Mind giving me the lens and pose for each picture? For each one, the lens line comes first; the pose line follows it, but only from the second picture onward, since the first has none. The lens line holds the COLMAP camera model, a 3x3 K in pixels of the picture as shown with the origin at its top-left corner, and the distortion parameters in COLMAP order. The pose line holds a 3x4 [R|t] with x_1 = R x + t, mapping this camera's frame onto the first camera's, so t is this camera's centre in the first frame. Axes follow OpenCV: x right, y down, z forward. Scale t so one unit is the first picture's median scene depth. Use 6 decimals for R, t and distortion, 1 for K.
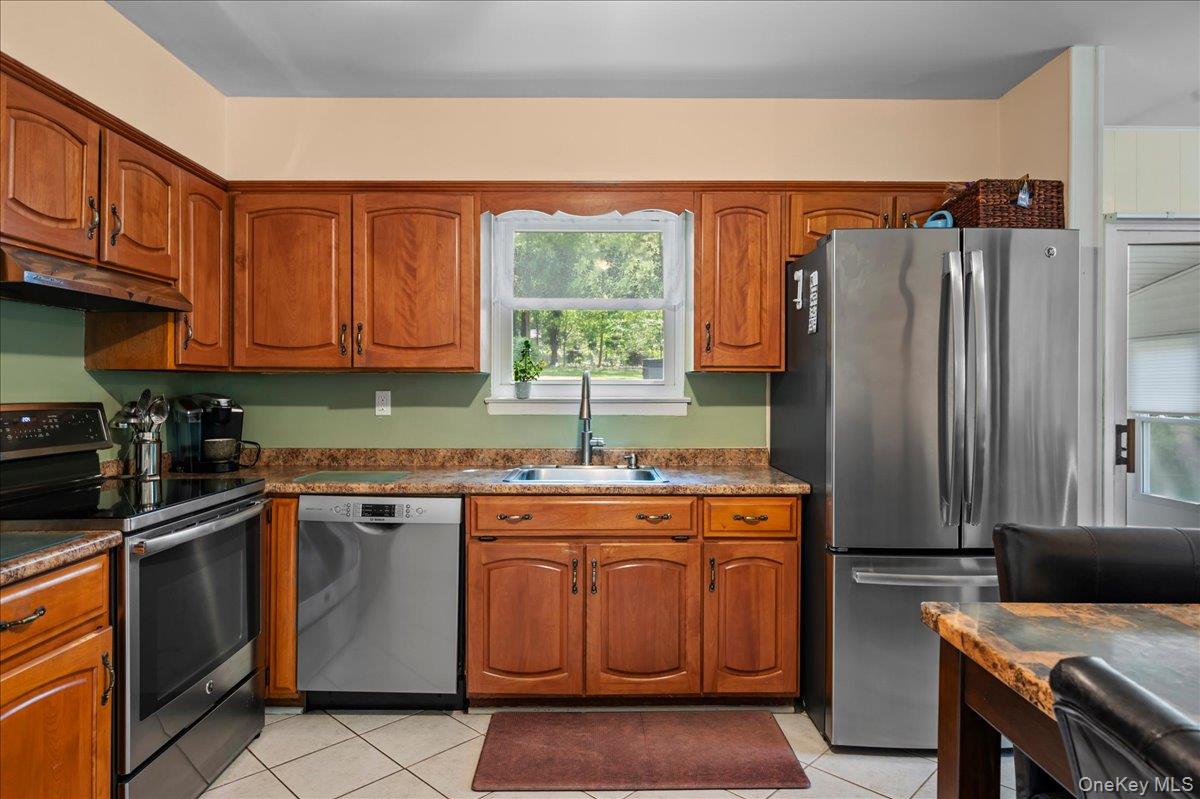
lens RADIAL K [[707.5, 0, 597.7], [0, 707.5, 388.0], [0, 0, 1]] dist [-0.000755, 0.000365]
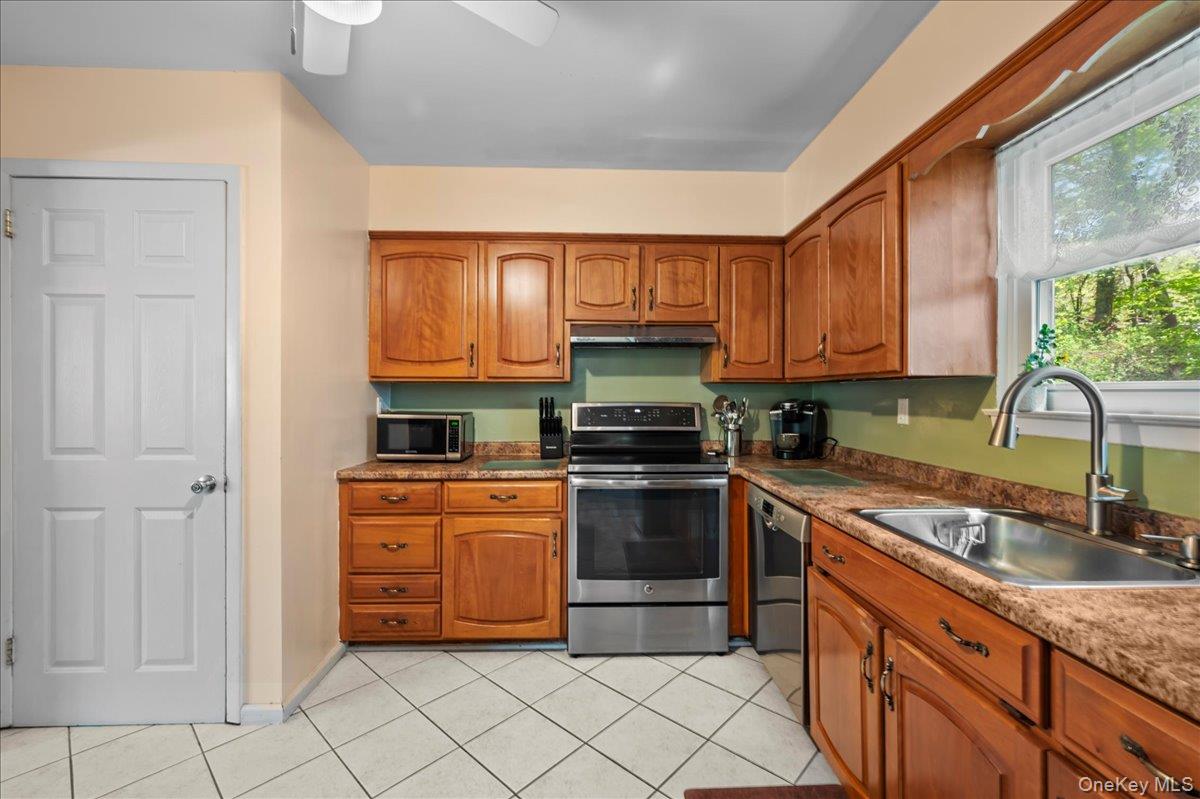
lens RADIAL K [[509.3, 0, 604.7], [0, 509.3, 393.7], [0, 0, 1]] dist [-0.001048, -0.000080]
pose [[0.030038, -0.000934, -0.999548, 0.459943], [-0.004499, 0.999989, -0.001070, 0.000442], [0.999539, 0.004529, 0.030033, 0.723961]]
